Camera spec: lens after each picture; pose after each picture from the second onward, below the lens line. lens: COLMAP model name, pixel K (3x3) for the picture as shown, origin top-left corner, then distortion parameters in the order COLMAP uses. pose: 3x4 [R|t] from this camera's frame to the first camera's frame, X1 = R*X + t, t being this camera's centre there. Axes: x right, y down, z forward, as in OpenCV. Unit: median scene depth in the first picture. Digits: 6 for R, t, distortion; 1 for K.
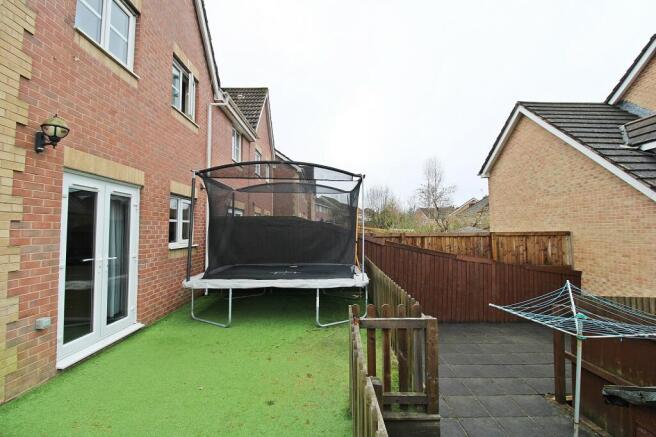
lens RADIAL K [[307.7, 0, 328.9], [0, 307.7, 214.0], [0, 0, 1]] dist [-0.008526, -0.005189]
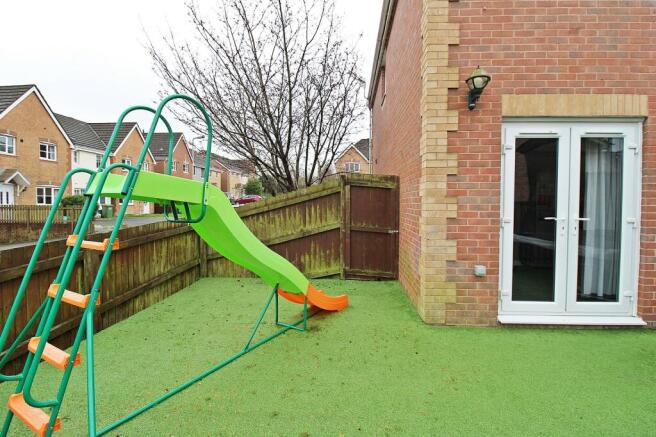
lens RADIAL K [[307.7, 0, 330.3], [0, 307.7, 209.7], [0, 0, 1]] dist [-0.008526, -0.005189]
pose [[-0.067681, 0.037522, -0.997001, 0.135639], [0.047044, 0.998301, 0.034377, 0.075201], [0.996597, -0.044576, -0.069331, 0.491362]]
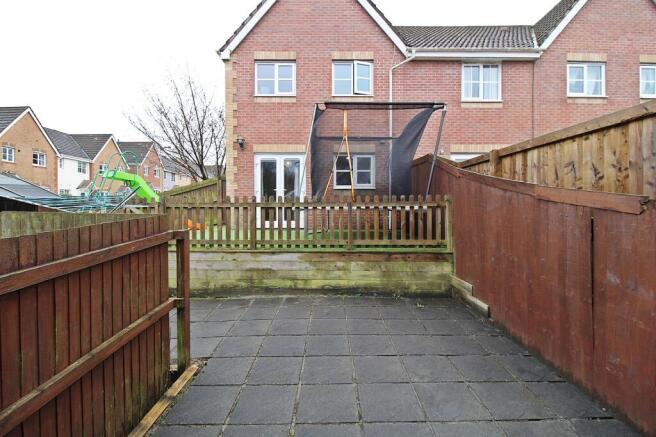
lens RADIAL K [[307.7, 0, 328.3], [0, 307.7, 207.7], [0, 0, 1]] dist [-0.008526, -0.005189]
pose [[-0.012653, 0.012456, -0.999842, 1.691795], [0.050184, 0.998670, 0.011806, 0.305227], [0.998660, -0.050026, -0.013261, 1.581307]]
